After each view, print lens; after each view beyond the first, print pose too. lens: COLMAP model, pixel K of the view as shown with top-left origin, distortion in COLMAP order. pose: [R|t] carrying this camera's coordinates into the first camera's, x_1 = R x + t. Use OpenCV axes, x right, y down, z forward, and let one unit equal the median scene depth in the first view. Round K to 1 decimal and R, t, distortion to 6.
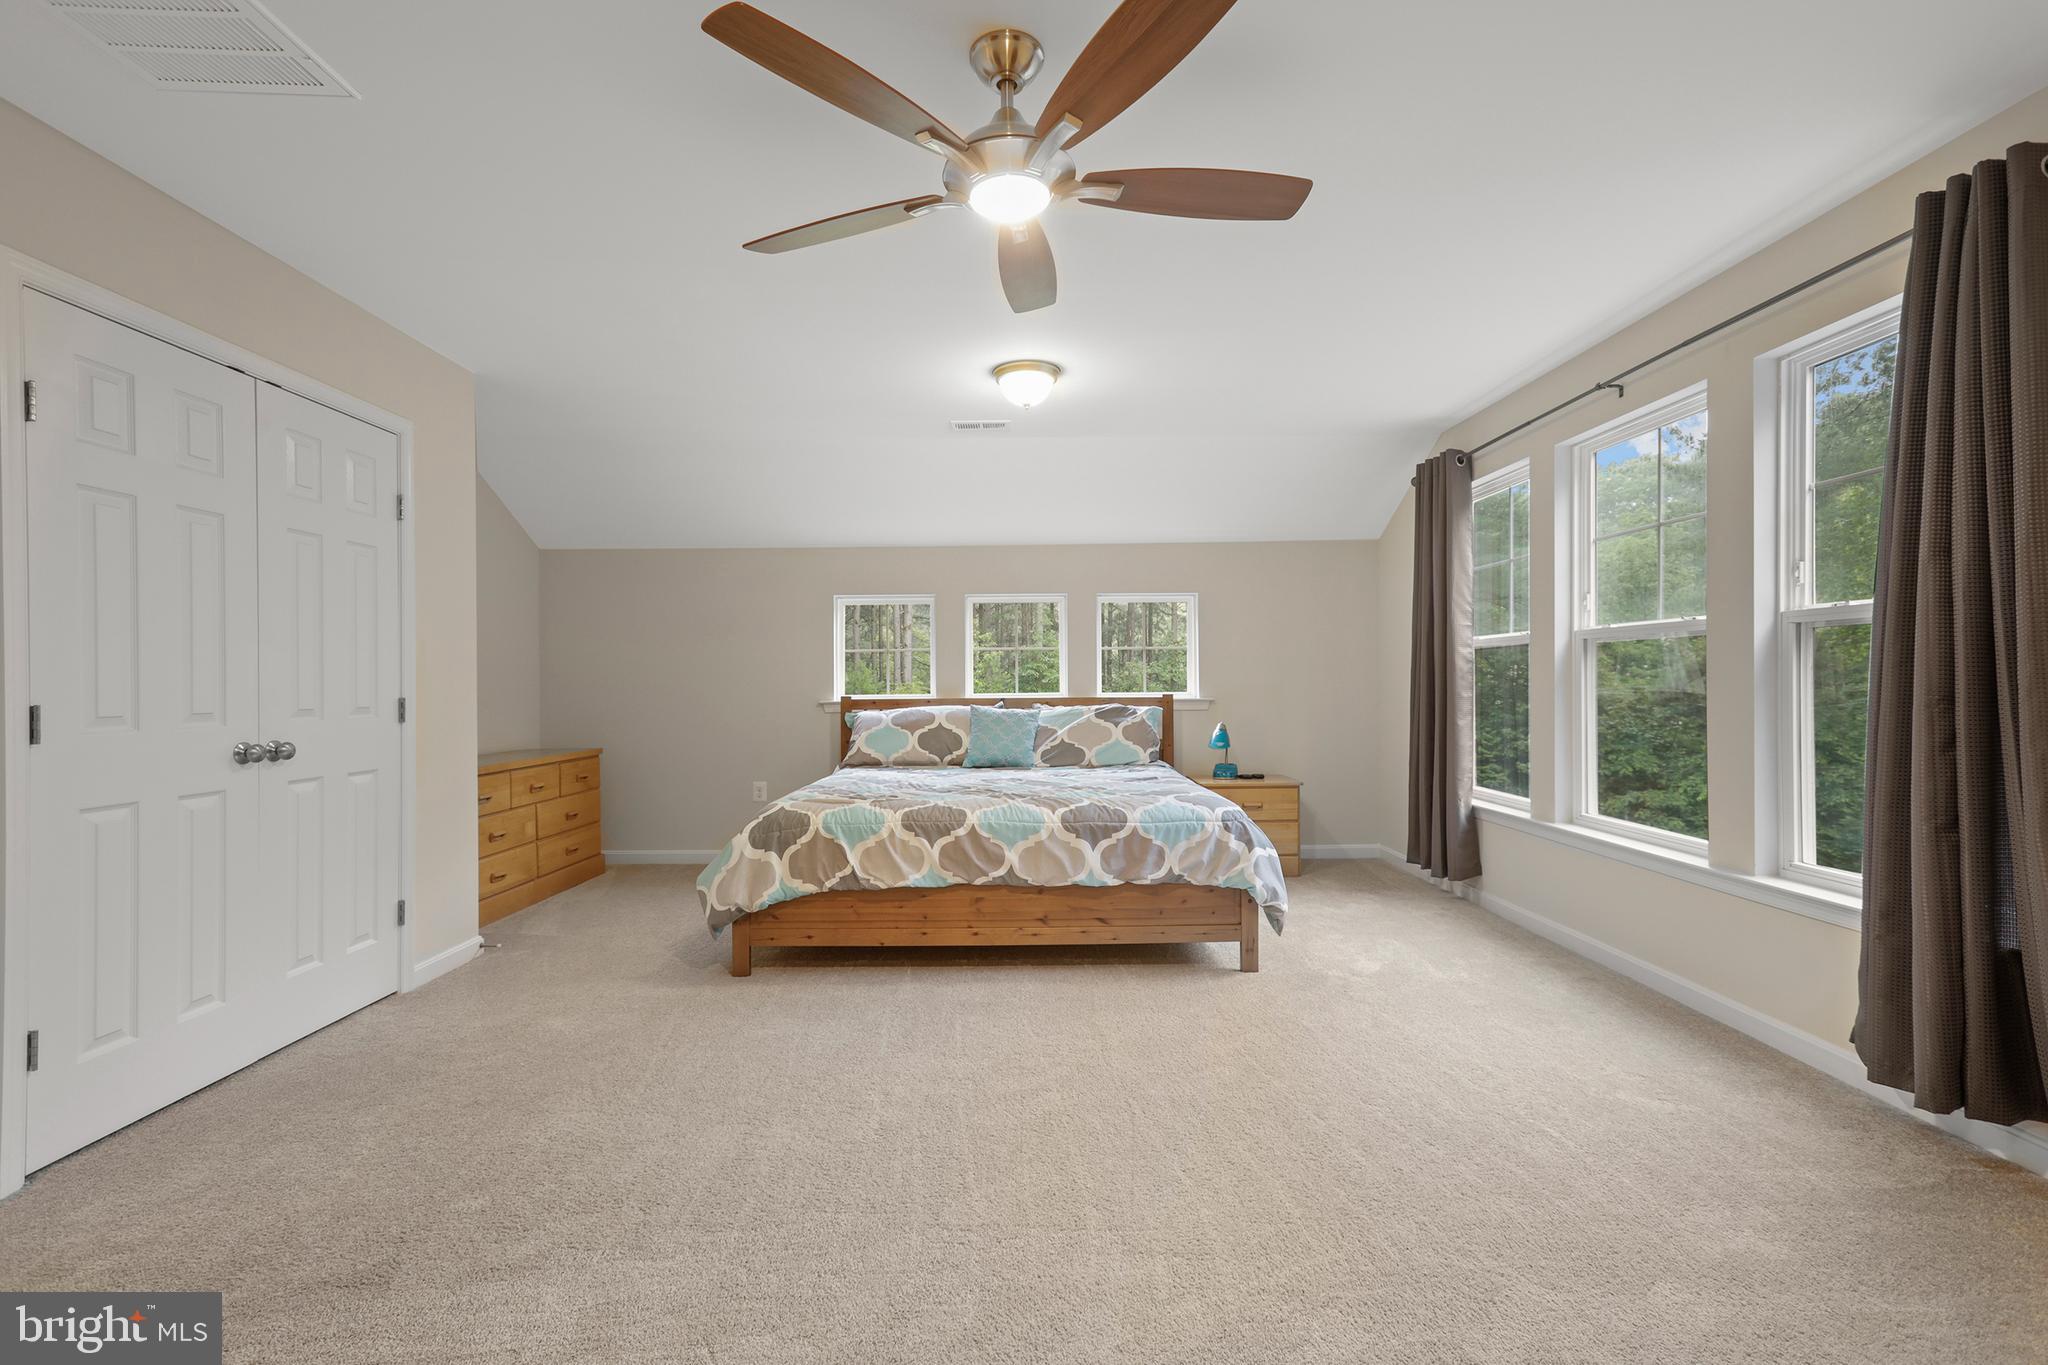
lens RADIAL K [[929.7, 0, 1050.5], [0, 929.7, 698.8], [0, 0, 1]] dist [-0.058225, 0.020001]
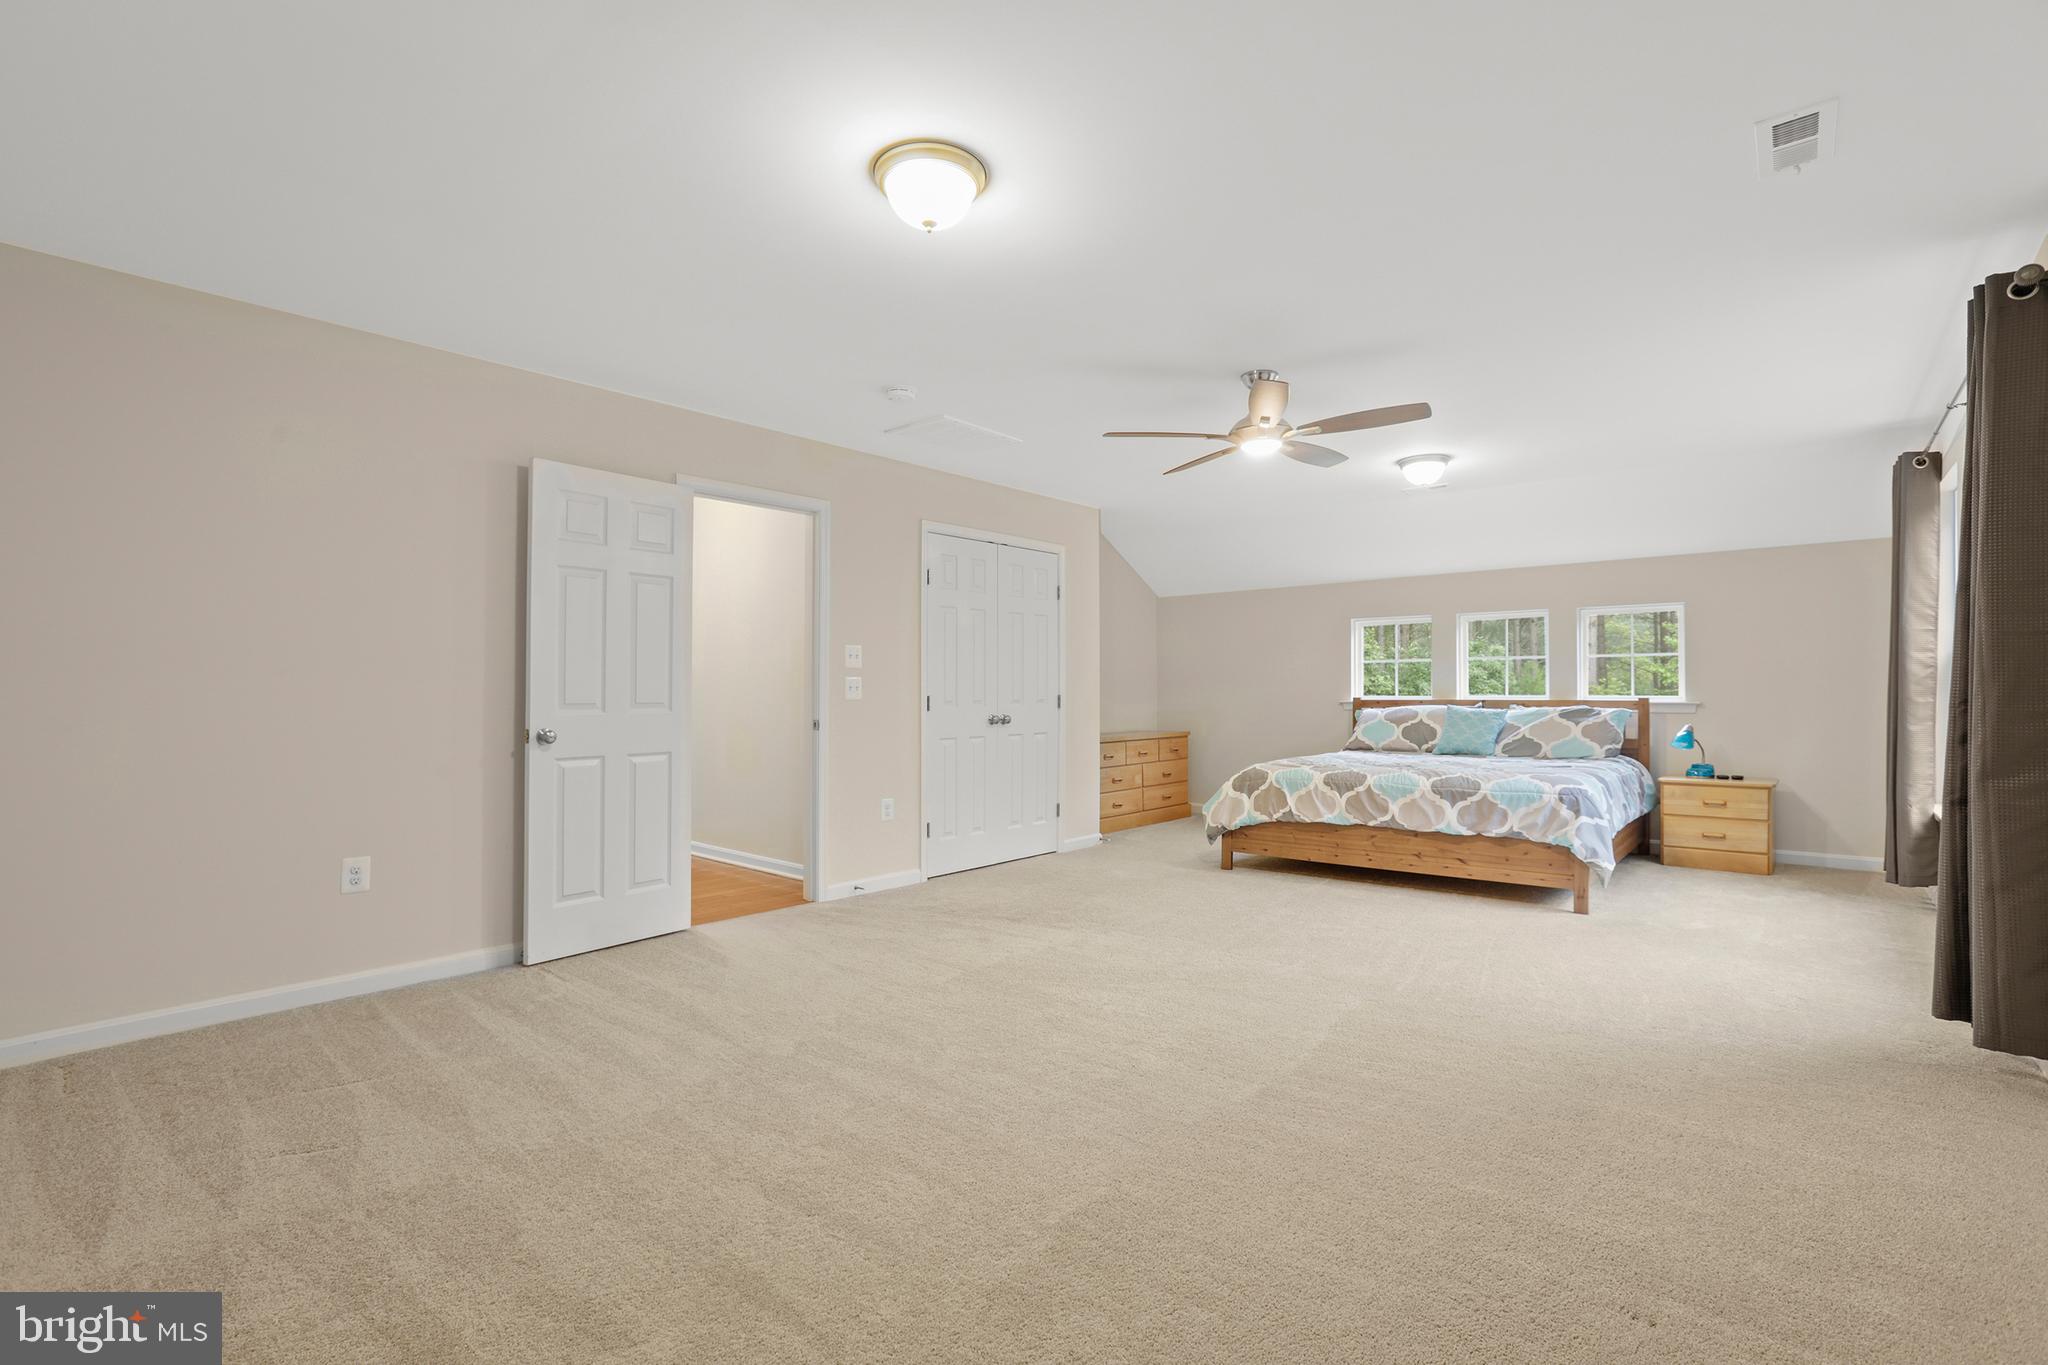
lens RADIAL K [[929.7, 0, 1034.7], [0, 929.7, 681.3], [0, 0, 1]] dist [-0.058225, 0.020001]
pose [[0.751507, -0.004097, -0.659712, 0.476282], [-0.010724, 0.999773, -0.018426, 0.005742], [0.659638, 0.020922, 0.751293, -0.438230]]
